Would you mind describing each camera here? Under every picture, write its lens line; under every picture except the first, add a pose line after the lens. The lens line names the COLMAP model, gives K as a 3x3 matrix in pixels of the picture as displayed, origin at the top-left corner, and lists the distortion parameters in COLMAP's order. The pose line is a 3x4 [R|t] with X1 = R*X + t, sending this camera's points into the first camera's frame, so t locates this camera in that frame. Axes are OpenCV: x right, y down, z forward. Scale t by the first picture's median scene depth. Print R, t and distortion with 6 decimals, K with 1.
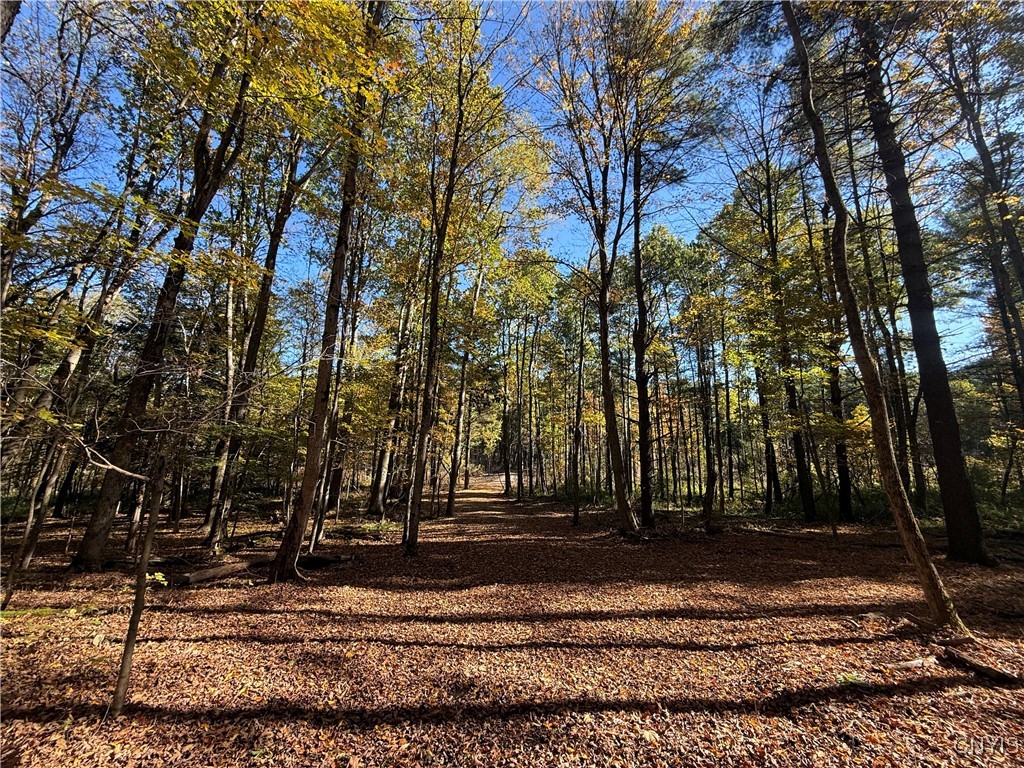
lens RADIAL K [[403.4, 0, 512.0], [0, 403.4, 384.0], [0, 0, 1]] dist [-0.002688, -0.000220]
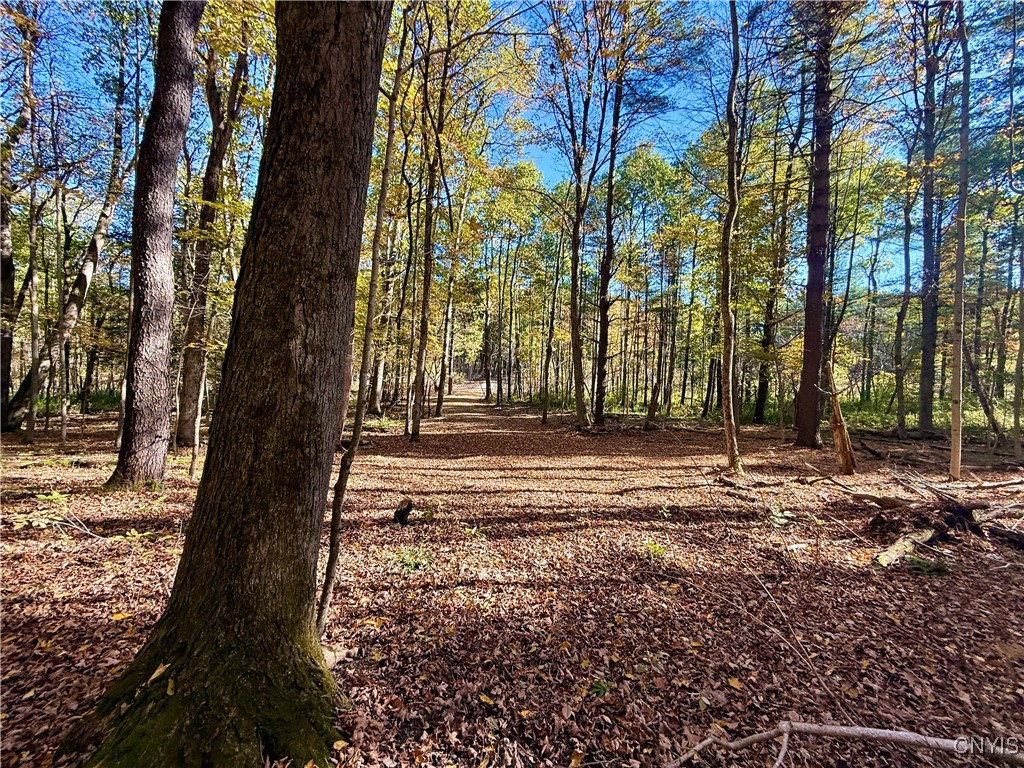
lens RADIAL K [[403.4, 0, 512.0], [0, 403.4, 384.0], [0, 0, 1]] dist [-0.002688, -0.000220]
pose [[0.998629, 0.016582, 0.049659, -0.001217], [-0.027223, 0.974668, 0.221994, -0.019567], [-0.044719, -0.223042, 0.973783, -0.084231]]
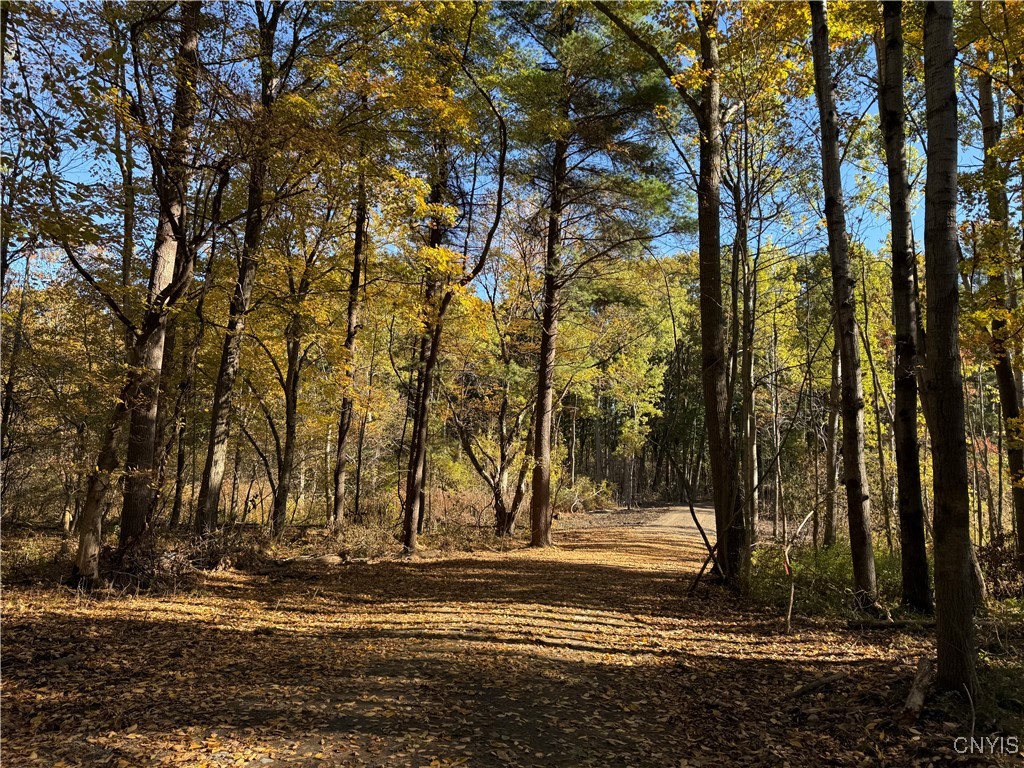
lens RADIAL K [[694.1, 0, 512.0], [0, 694.1, 384.0], [0, 0, 1]] dist [0.089204, -0.119483]
pose [[0.974614, 0.000178, -0.223894, -0.042861], [0.009012, 0.999158, 0.040025, 0.190614], [0.223712, -0.041027, 0.973791, 0.807853]]
